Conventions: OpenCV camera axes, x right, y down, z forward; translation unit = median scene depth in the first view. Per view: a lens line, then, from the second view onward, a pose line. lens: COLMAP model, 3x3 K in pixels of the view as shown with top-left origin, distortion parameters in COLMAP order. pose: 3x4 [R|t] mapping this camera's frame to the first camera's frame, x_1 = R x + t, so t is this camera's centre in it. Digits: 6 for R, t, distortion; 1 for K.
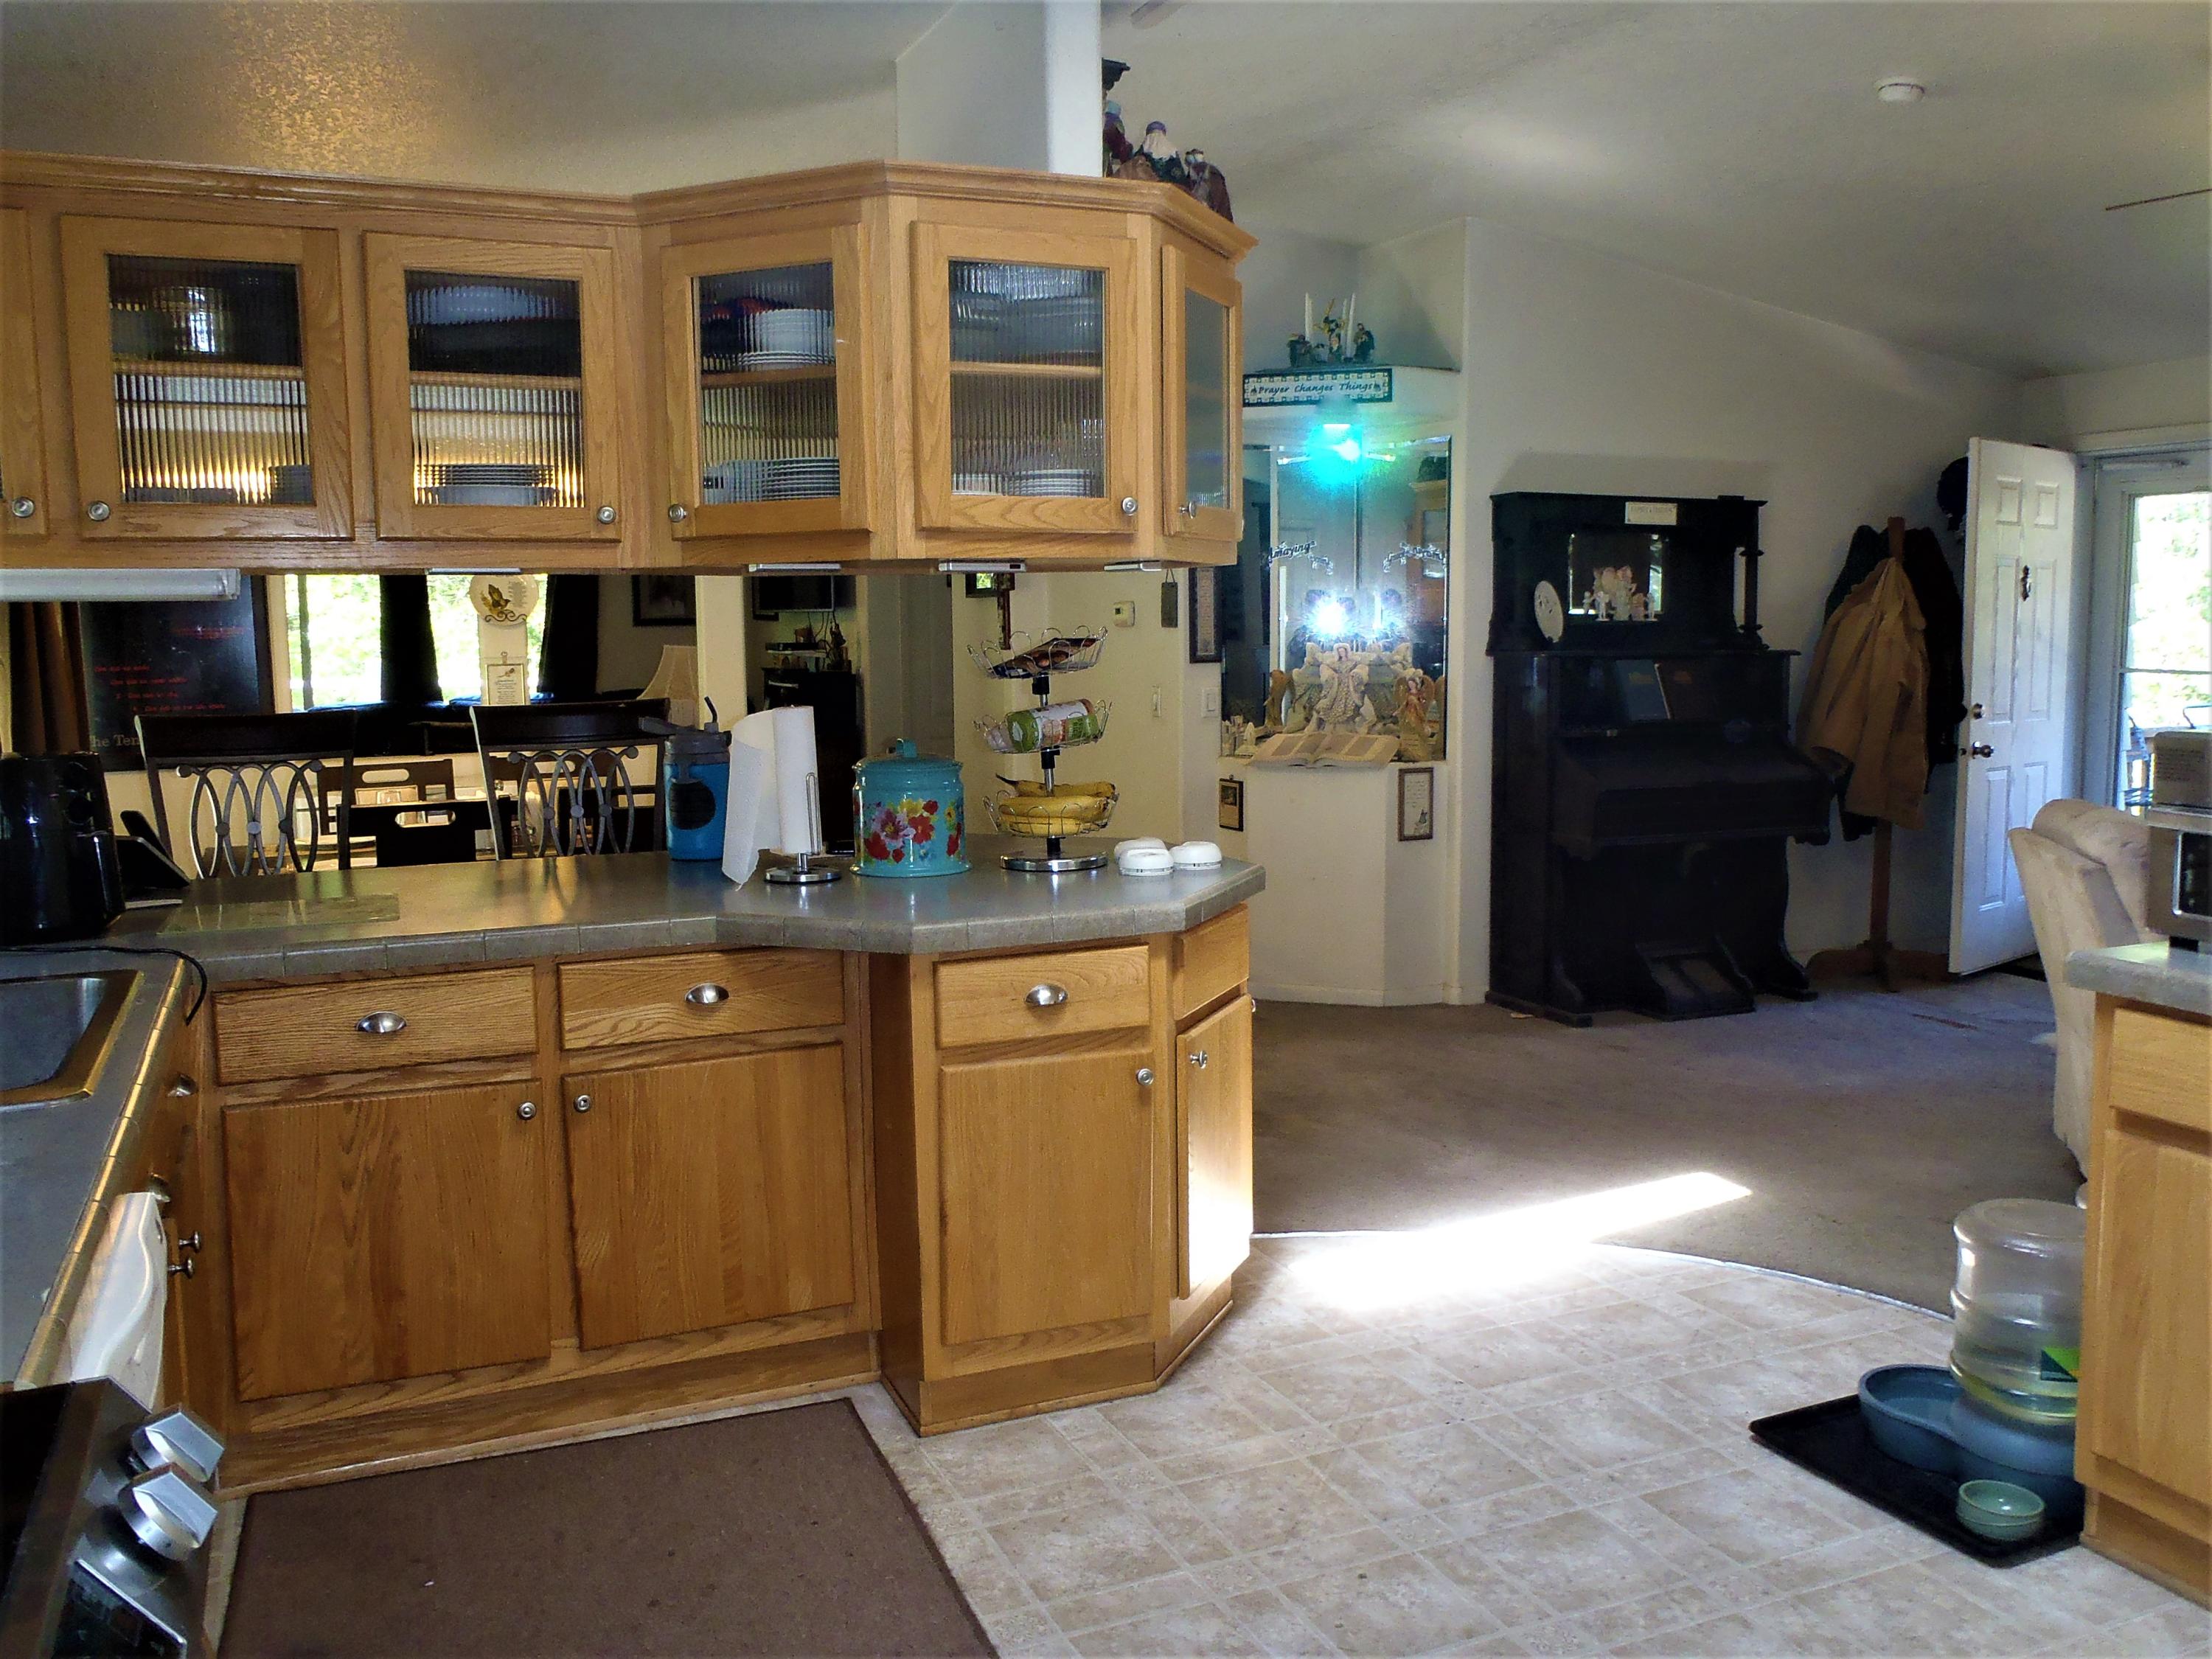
lens RADIAL K [[1883.5, 0, 1112.8], [0, 1883.5, 838.1], [0, 0, 1]] dist [-0.046440, 0.049448]
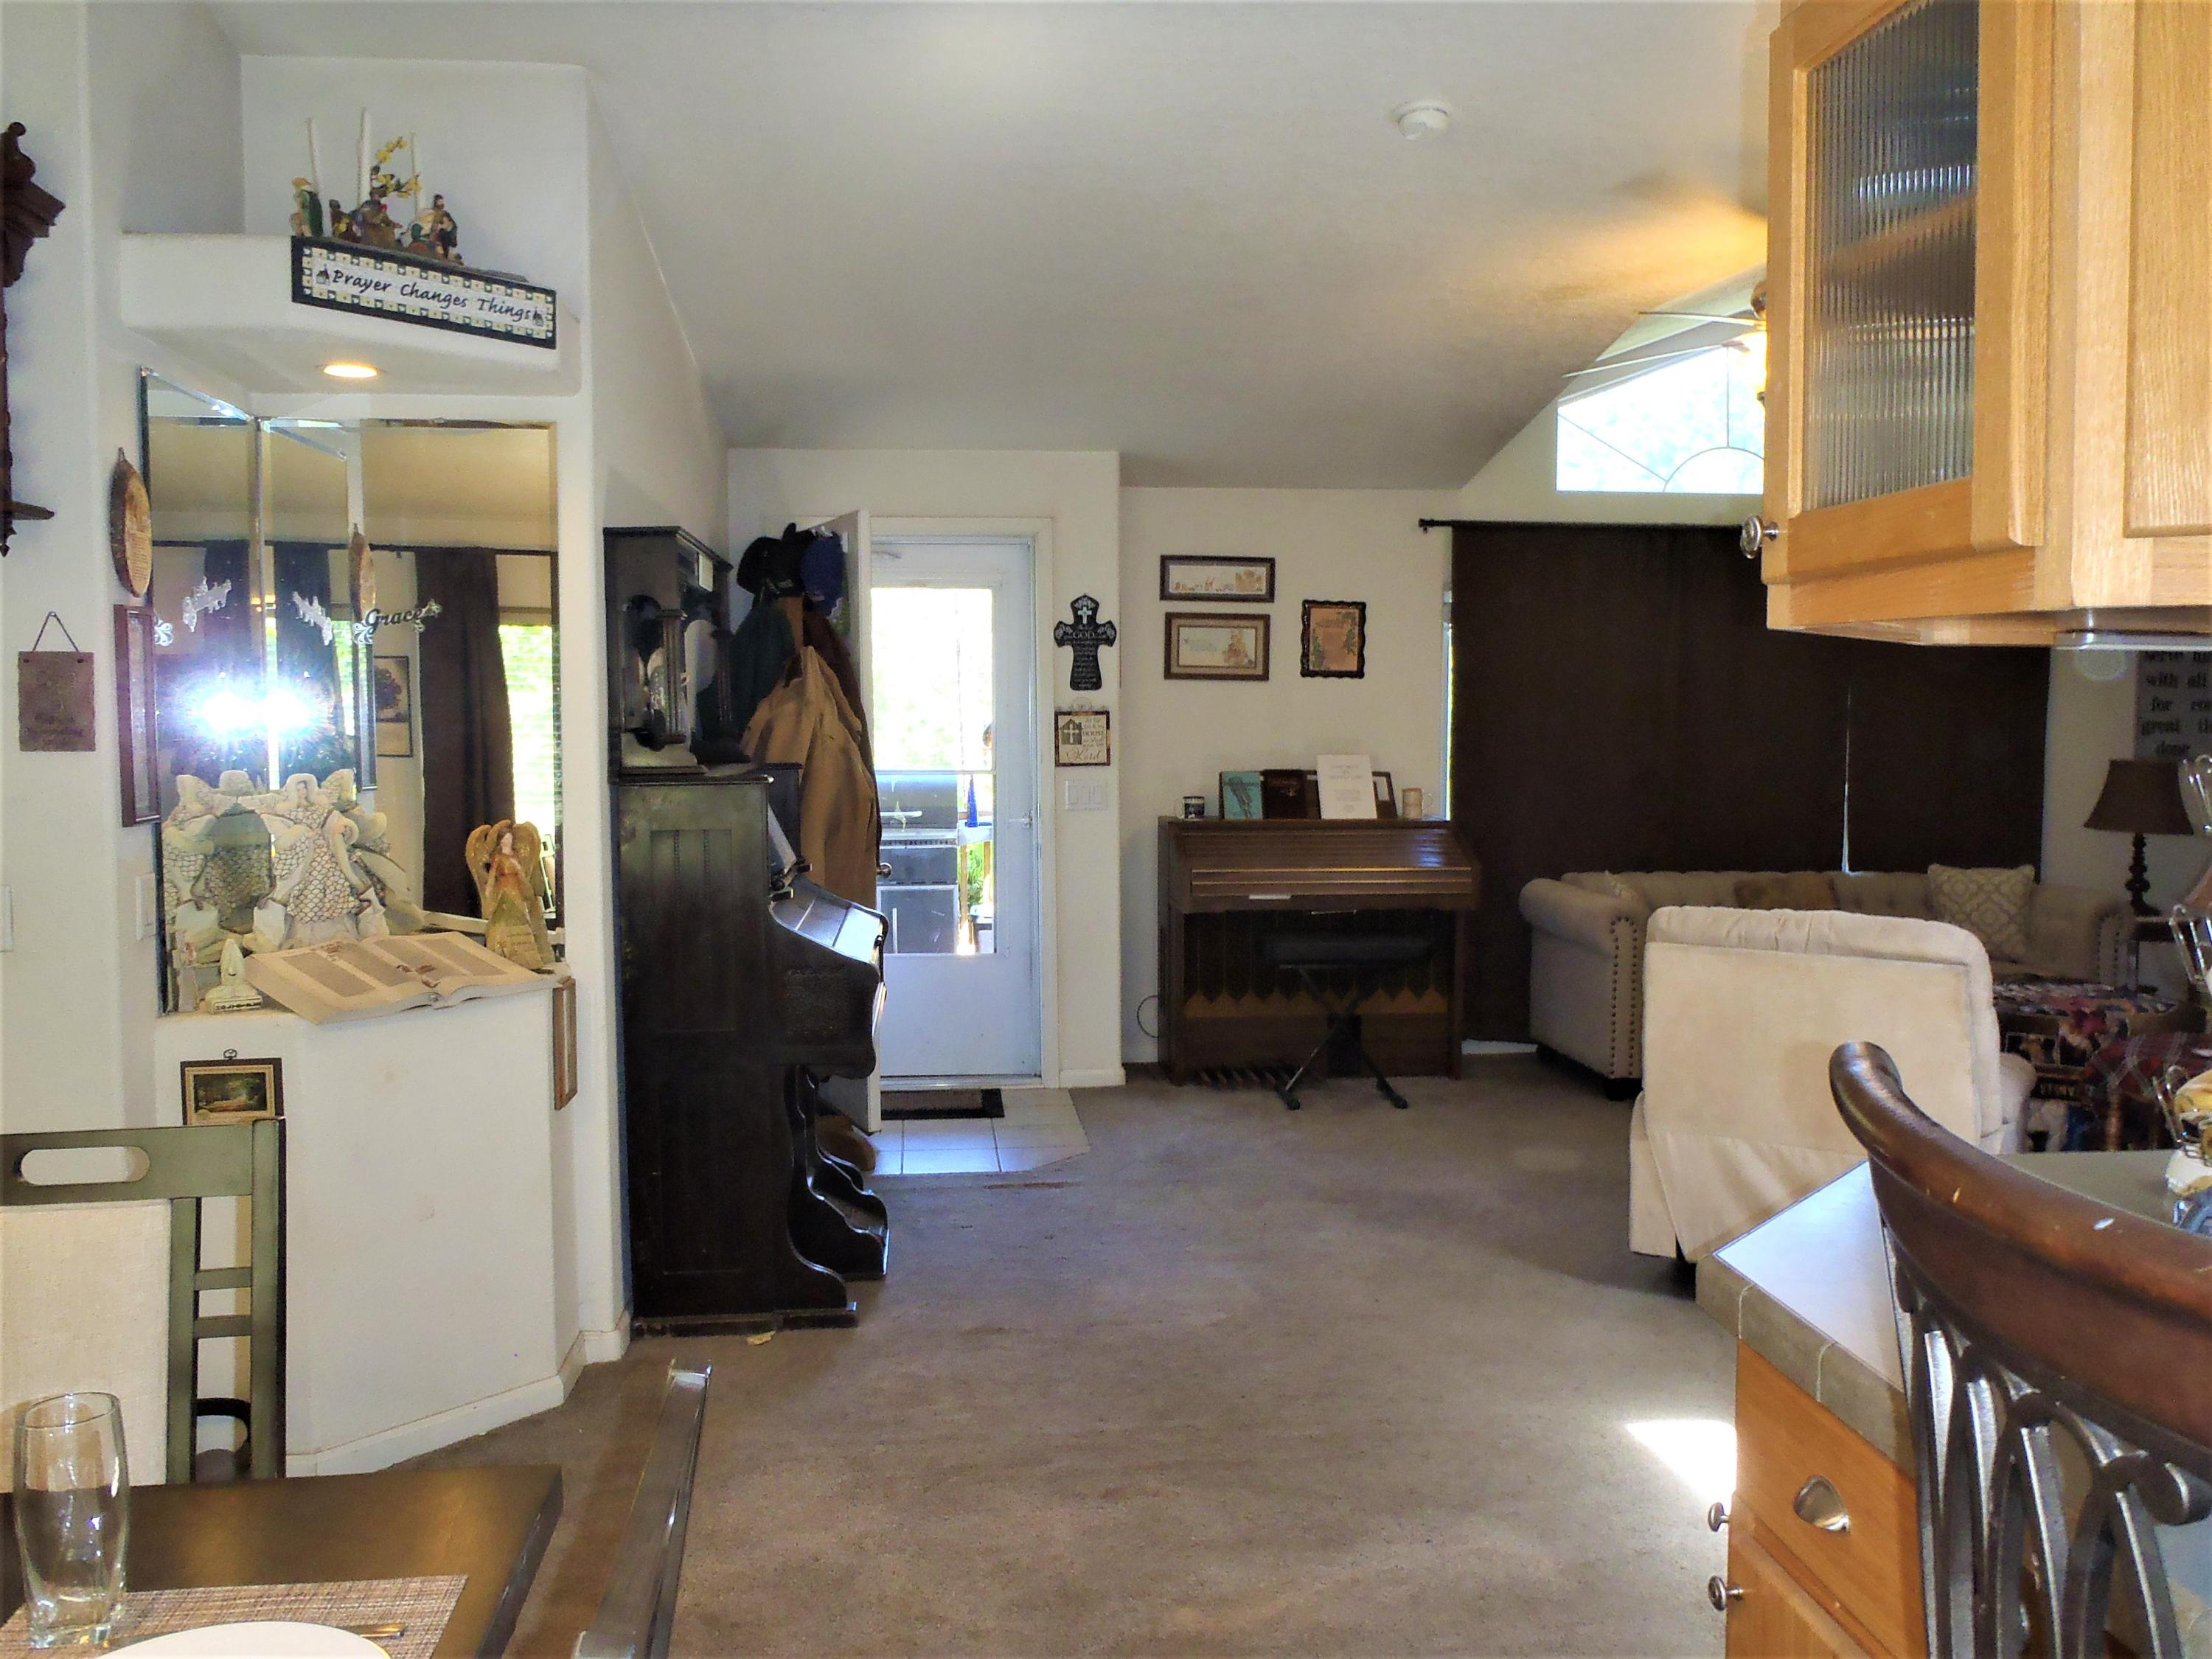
lens RADIAL K [[1883.5, 0, 1112.8], [0, 1883.5, 838.1], [0, 0, 1]] dist [-0.046440, 0.049448]
pose [[0.296855, -0.063930, 0.952780, -0.435474], [0.111617, 0.993240, 0.031869, -0.104055], [-0.948377, 0.096886, 0.301984, 0.843848]]
